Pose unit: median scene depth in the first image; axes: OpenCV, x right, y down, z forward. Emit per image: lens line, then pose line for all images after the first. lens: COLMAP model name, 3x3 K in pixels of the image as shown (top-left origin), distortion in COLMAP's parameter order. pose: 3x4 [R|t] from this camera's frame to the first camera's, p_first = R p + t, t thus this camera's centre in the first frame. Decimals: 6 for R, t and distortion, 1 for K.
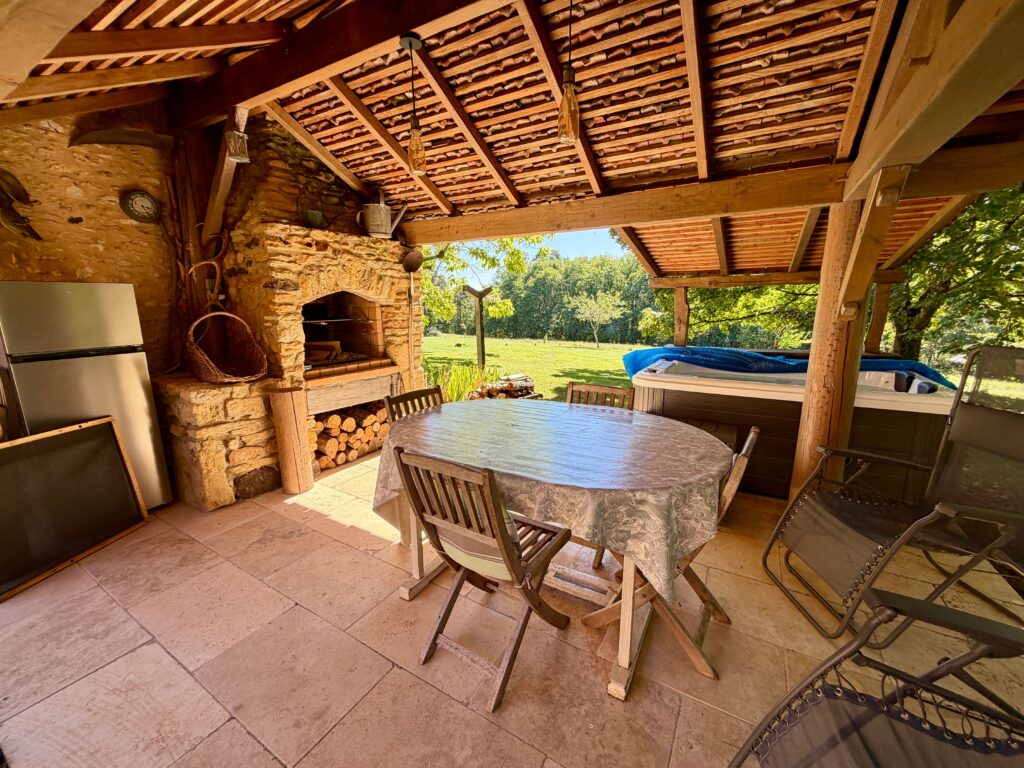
lens RADIAL K [[409.3, 0, 510.5], [0, 409.3, 384.2], [0, 0, 1]] dist [-0.000385, -0.000275]
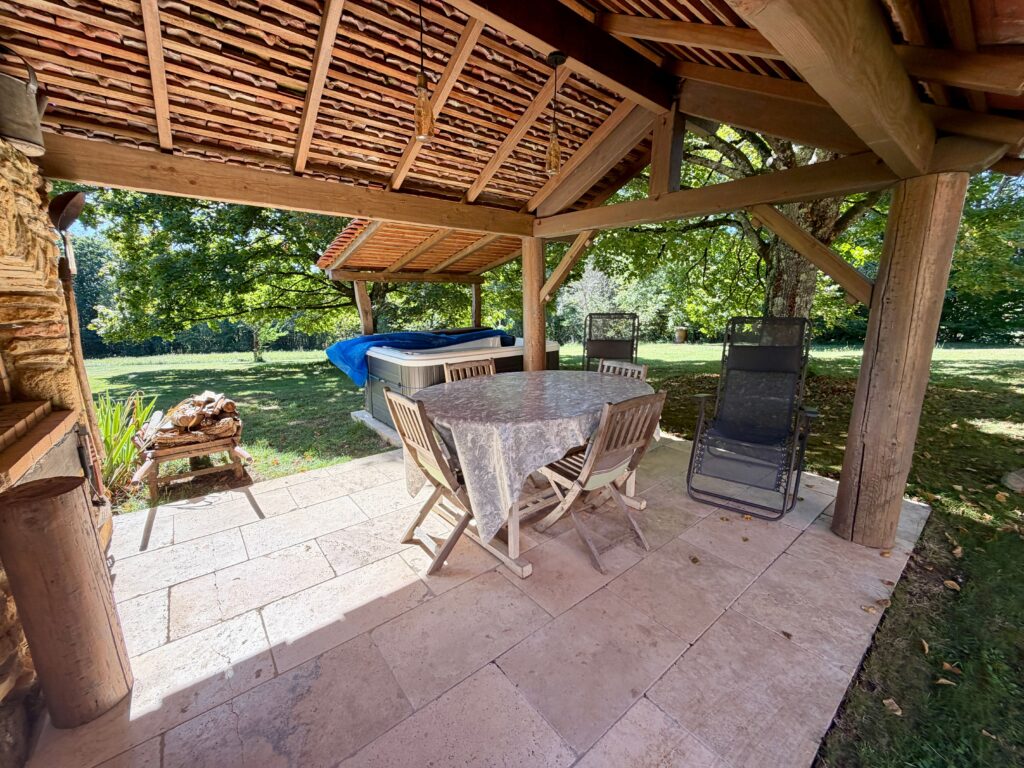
lens RADIAL K [[409.3, 0, 508.5], [0, 409.3, 384.5], [0, 0, 1]] dist [-0.000385, -0.000275]
pose [[0.350338, -0.188558, 0.917447, -0.886489], [0.181670, 0.974604, 0.130932, -0.070452], [-0.918836, 0.120802, 0.375697, 0.469634]]
